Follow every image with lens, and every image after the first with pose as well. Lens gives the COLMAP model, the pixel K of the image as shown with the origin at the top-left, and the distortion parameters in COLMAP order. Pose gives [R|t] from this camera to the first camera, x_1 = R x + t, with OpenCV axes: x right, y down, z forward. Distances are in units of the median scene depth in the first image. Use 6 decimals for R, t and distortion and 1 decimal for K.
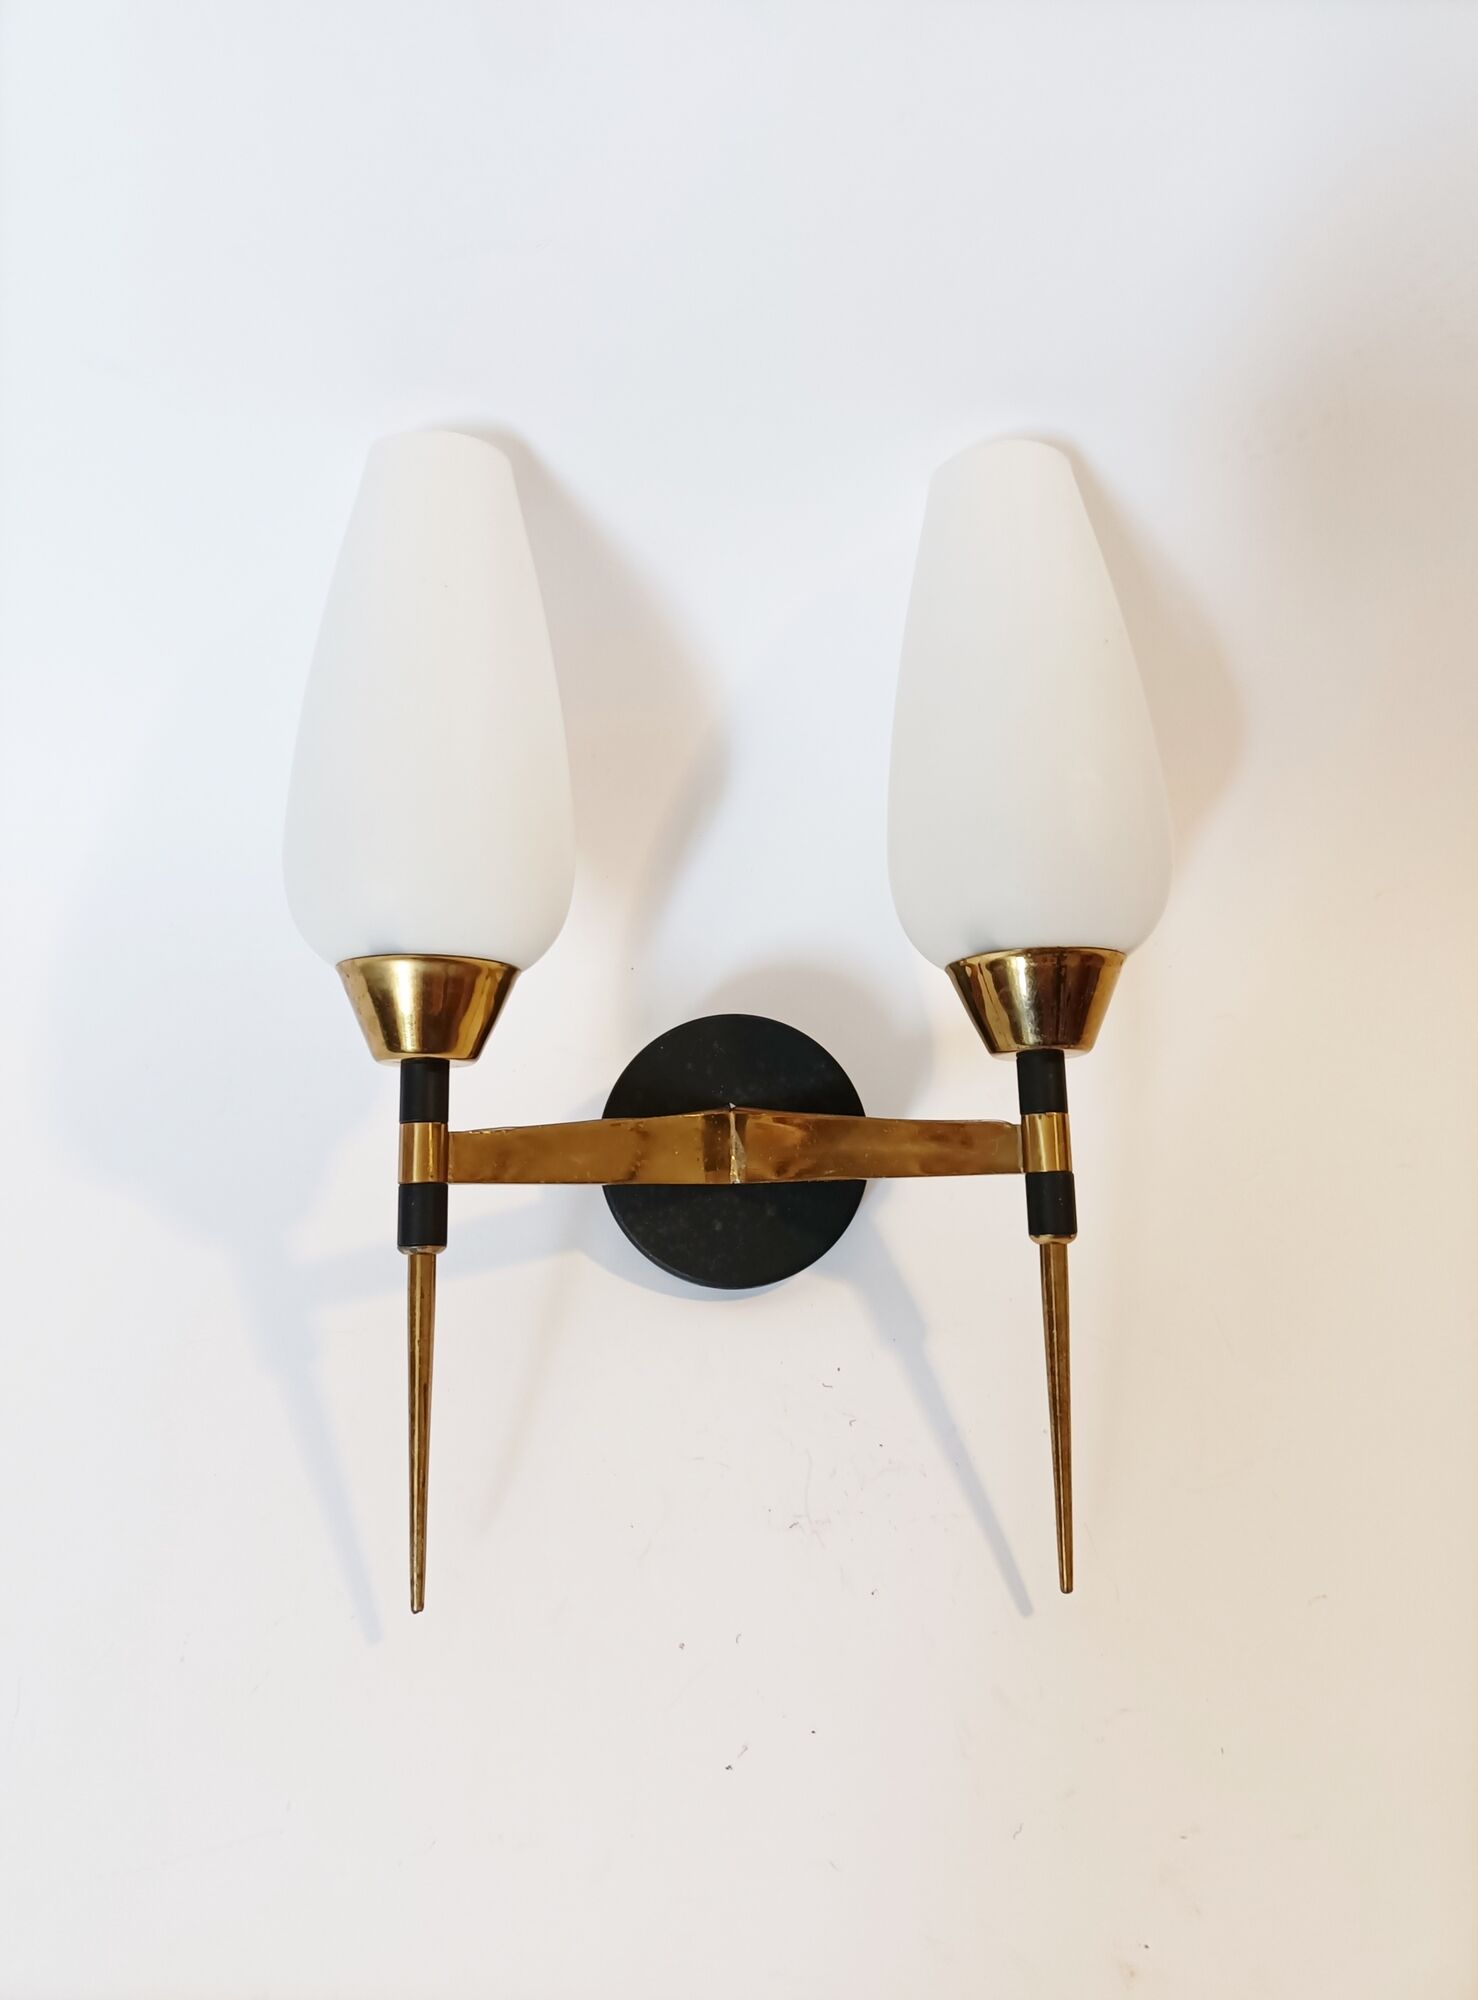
lens RADIAL K [[1565.9, 0, 706.1], [0, 1565.9, 973.4], [0, 0, 1]] dist [0.029847, 0.003489]
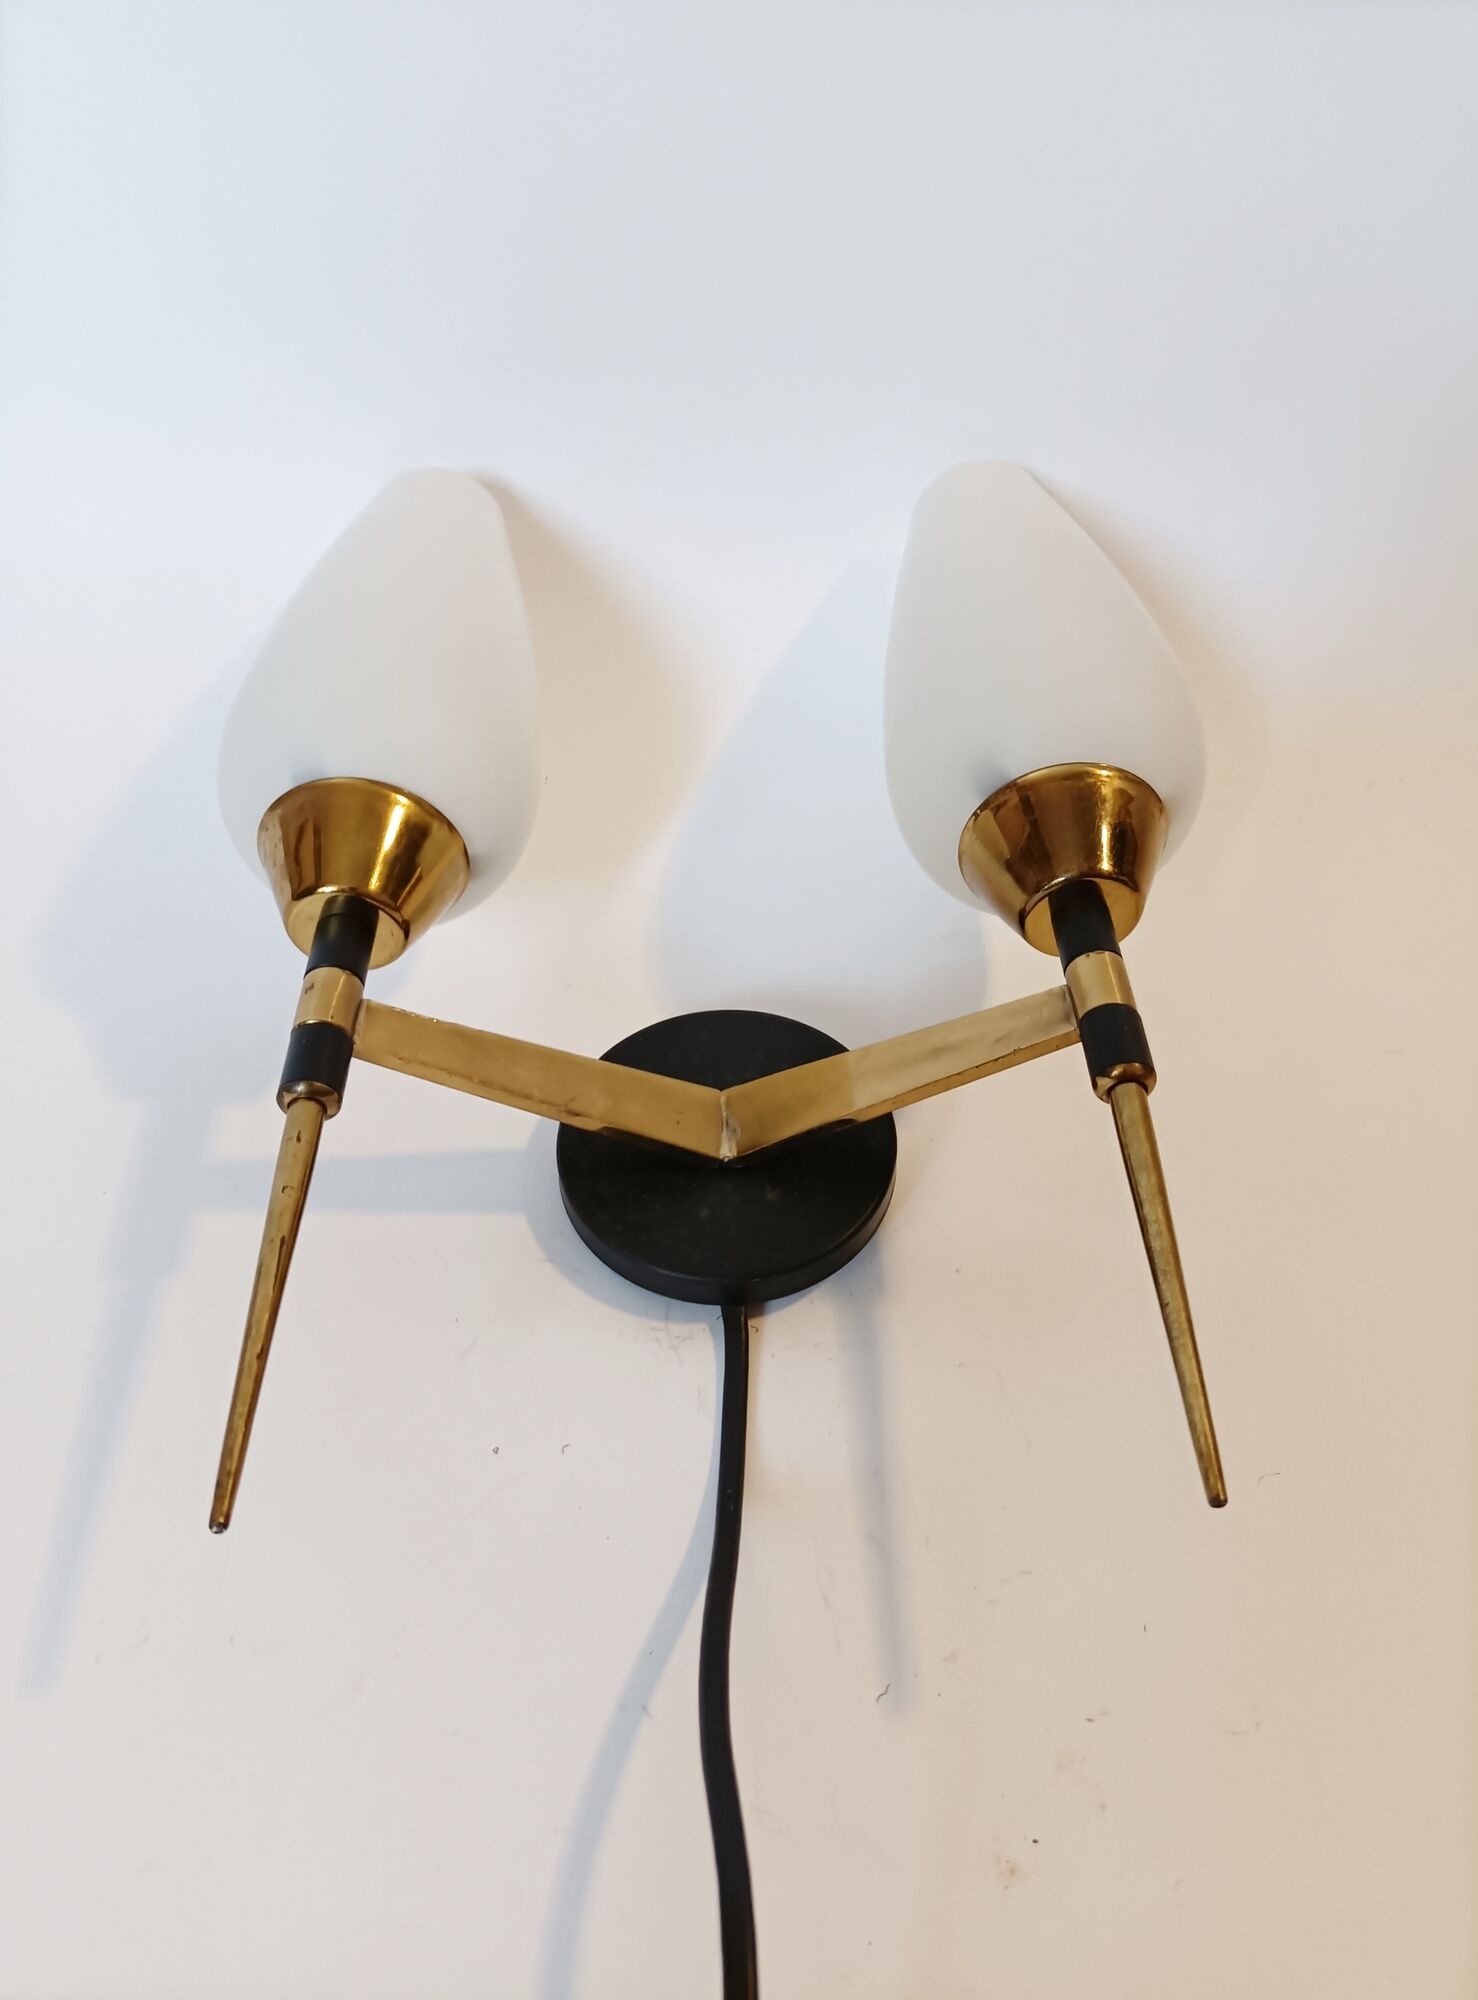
lens RADIAL K [[1565.9, 0, 721.5], [0, 1565.9, 999.9], [0, 0, 1]] dist [0.029847, 0.003489]
pose [[0.998736, -0.028354, -0.041513, 0.051410], [0.000460, 0.830883, -0.556447, 0.507291], [0.050270, 0.555725, 0.829845, 0.298684]]
